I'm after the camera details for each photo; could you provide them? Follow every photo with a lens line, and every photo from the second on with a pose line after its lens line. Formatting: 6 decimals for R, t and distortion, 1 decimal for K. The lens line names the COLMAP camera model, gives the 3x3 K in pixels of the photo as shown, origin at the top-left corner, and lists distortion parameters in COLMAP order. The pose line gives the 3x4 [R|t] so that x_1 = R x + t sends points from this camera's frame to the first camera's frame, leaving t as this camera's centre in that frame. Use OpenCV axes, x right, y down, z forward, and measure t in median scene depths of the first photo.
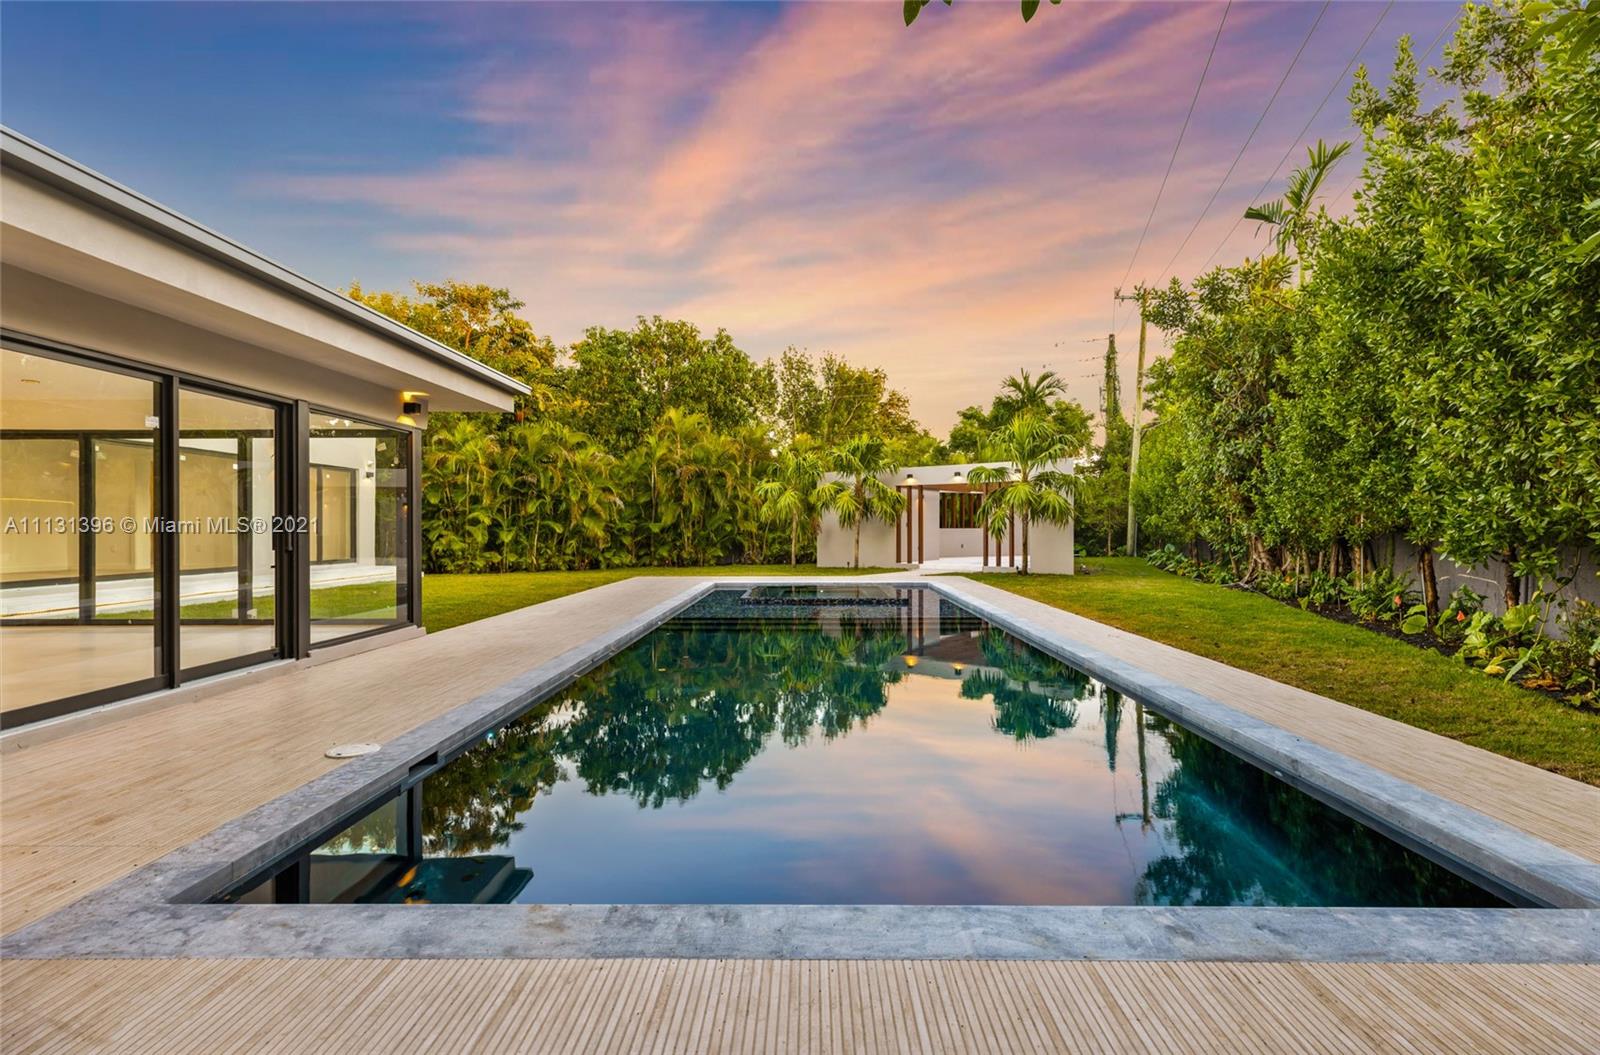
lens RADIAL K [[719.7, 0, 799.3], [0, 719.7, 523.7], [0, 0, 1]] dist [0.005008, 0.000059]
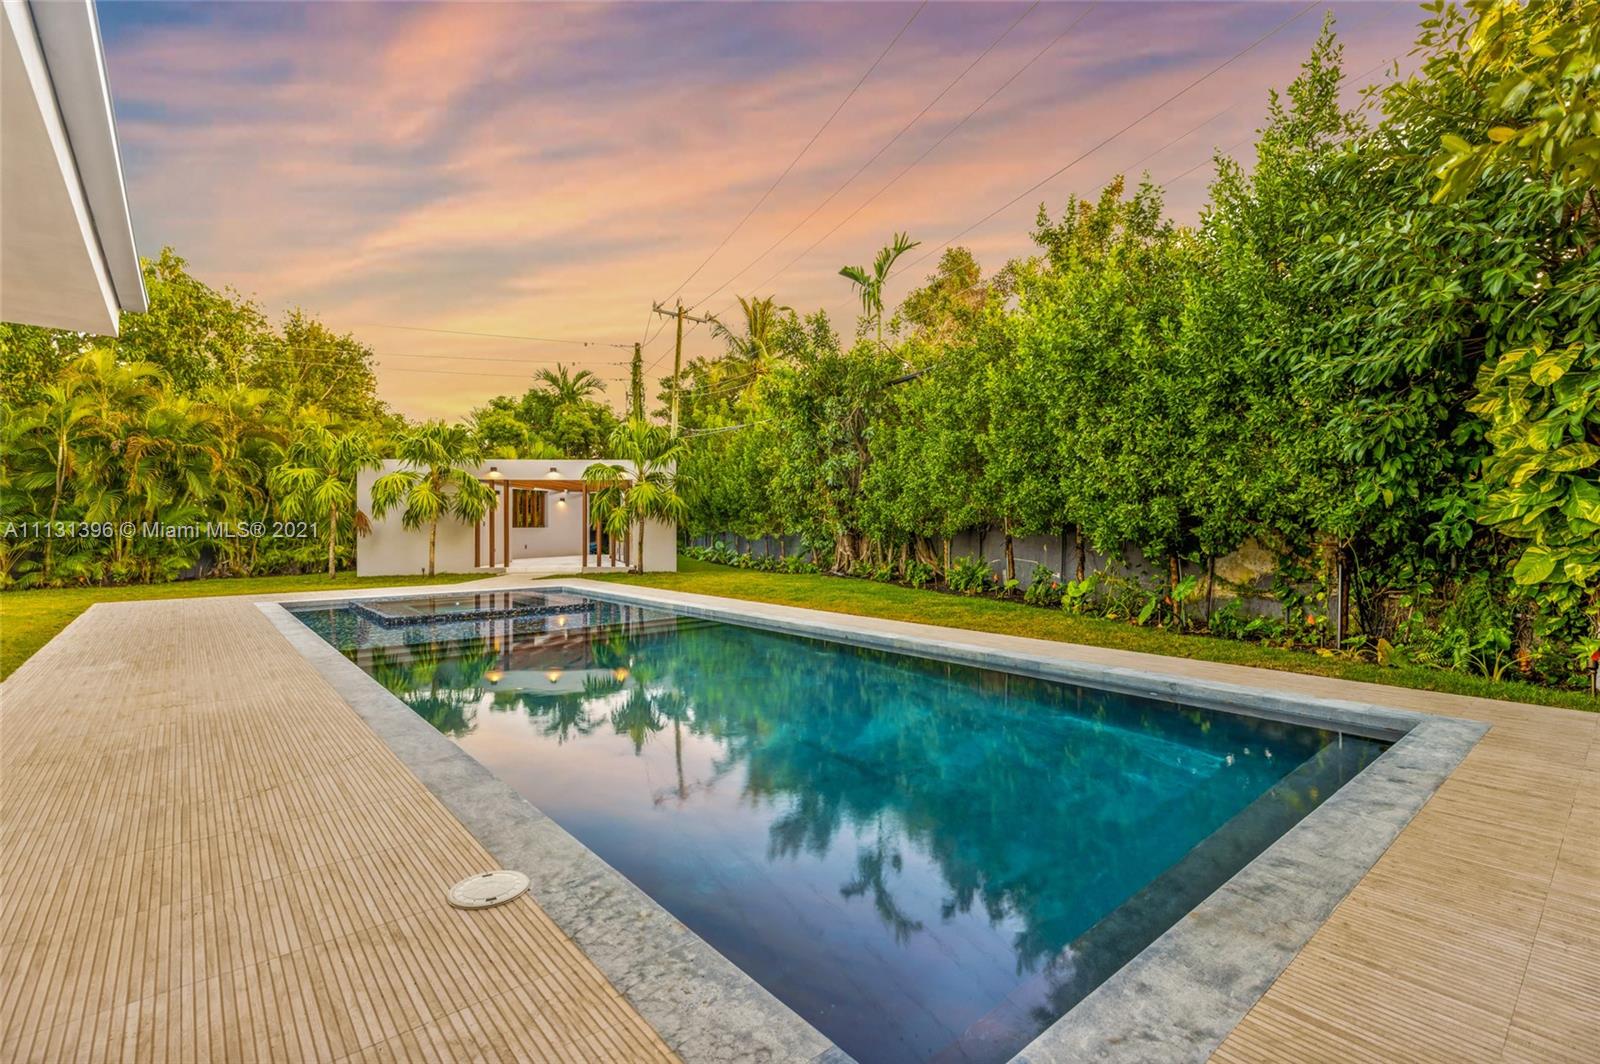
lens RADIAL K [[732.4, 0, 802.8], [0, 732.4, 521.7], [0, 0, 1]] dist [0.005759, -0.000382]
pose [[0.753377, 0.003106, 0.657581, -0.142658], [-0.001849, 0.999995, -0.002604, 0.000362], [-0.657586, 0.000746, 0.753379, 0.060491]]
